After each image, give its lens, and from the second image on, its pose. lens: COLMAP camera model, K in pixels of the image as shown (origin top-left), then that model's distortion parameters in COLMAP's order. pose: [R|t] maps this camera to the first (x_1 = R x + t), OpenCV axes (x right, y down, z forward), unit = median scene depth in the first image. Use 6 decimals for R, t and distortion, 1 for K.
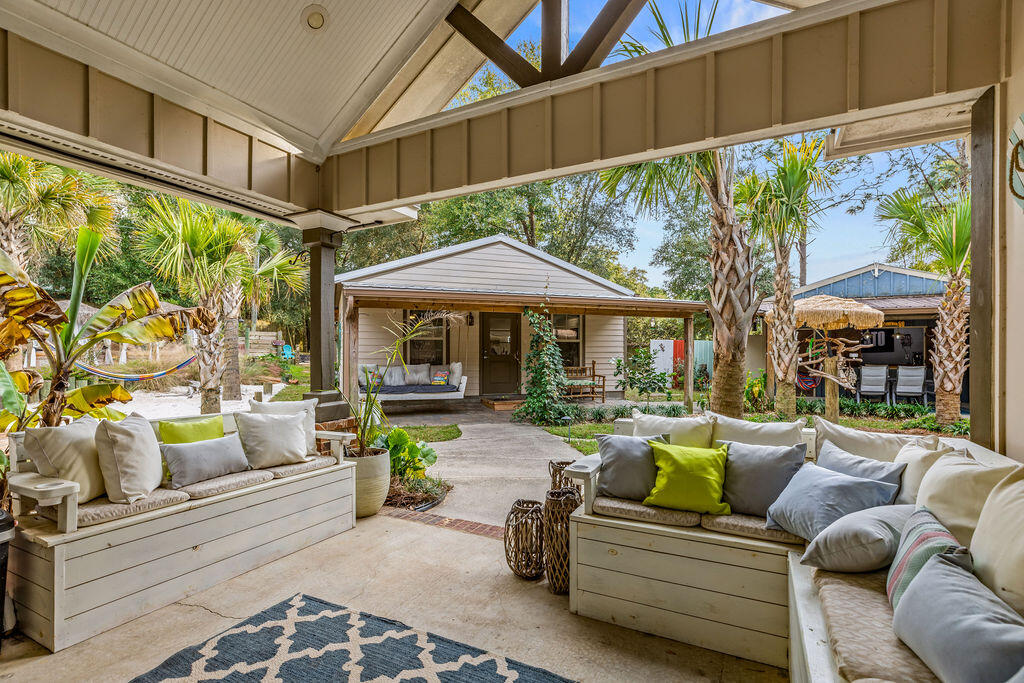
lens RADIAL K [[456.5, 0, 514.5], [0, 456.5, 349.9], [0, 0, 1]] dist [-0.000519, 0.001145]
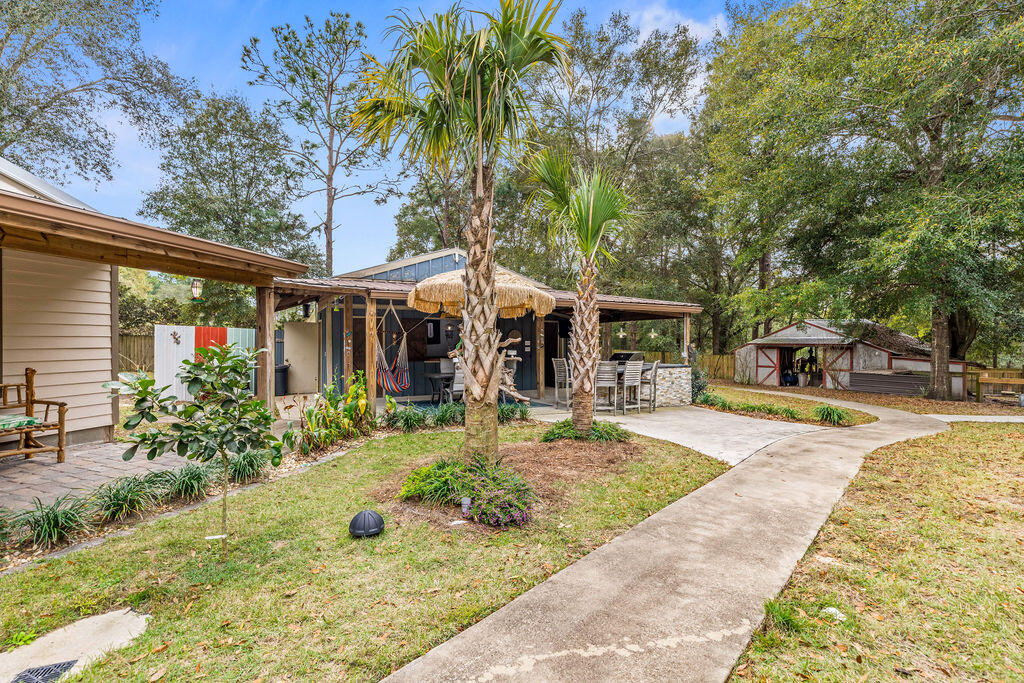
lens RADIAL K [[499.7, 0, 513.7], [0, 499.7, 344.7], [0, 0, 1]] dist [0.001414, -0.000168]
pose [[0.580747, -0.003860, 0.814075, 0.055605], [-0.005287, 0.999950, 0.008513, -0.005675], [-0.814067, -0.009248, 0.580697, 0.364653]]
